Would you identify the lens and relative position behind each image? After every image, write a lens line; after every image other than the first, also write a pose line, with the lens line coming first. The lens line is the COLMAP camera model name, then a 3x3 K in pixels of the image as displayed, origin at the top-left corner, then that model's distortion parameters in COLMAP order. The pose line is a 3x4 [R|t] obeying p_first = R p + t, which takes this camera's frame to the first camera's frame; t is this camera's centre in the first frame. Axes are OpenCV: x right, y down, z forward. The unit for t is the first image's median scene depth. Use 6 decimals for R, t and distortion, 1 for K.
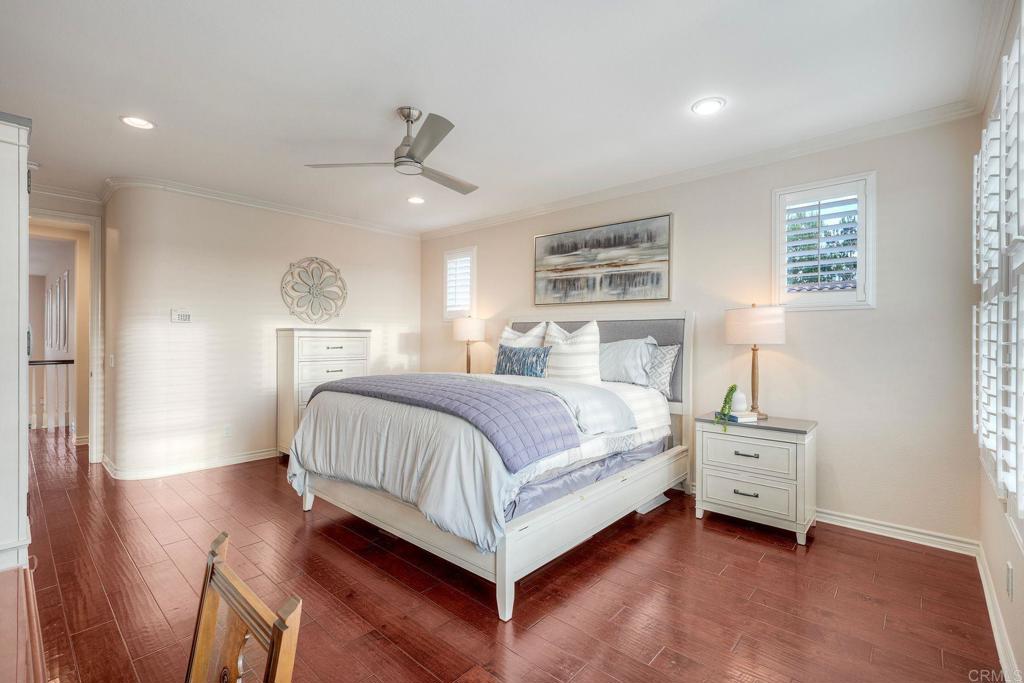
lens RADIAL K [[462.9, 0, 511.1], [0, 462.9, 340.0], [0, 0, 1]] dist [-0.005249, -0.000039]
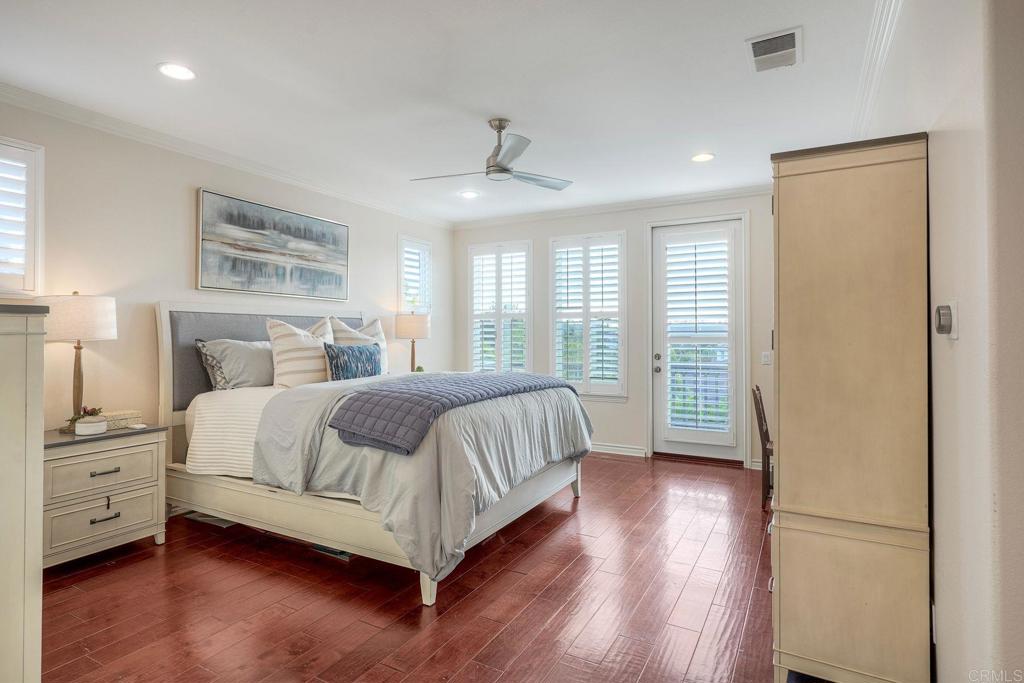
lens RADIAL K [[542.5, 0, 510.9], [0, 542.5, 335.6], [0, 0, 1]] dist [-0.000097, 0.000072]
pose [[-0.231076, -0.006736, 0.972912, -0.925544], [0.002342, 0.999969, 0.007480, -0.008804], [-0.972933, 0.004007, -0.231053, 0.805728]]
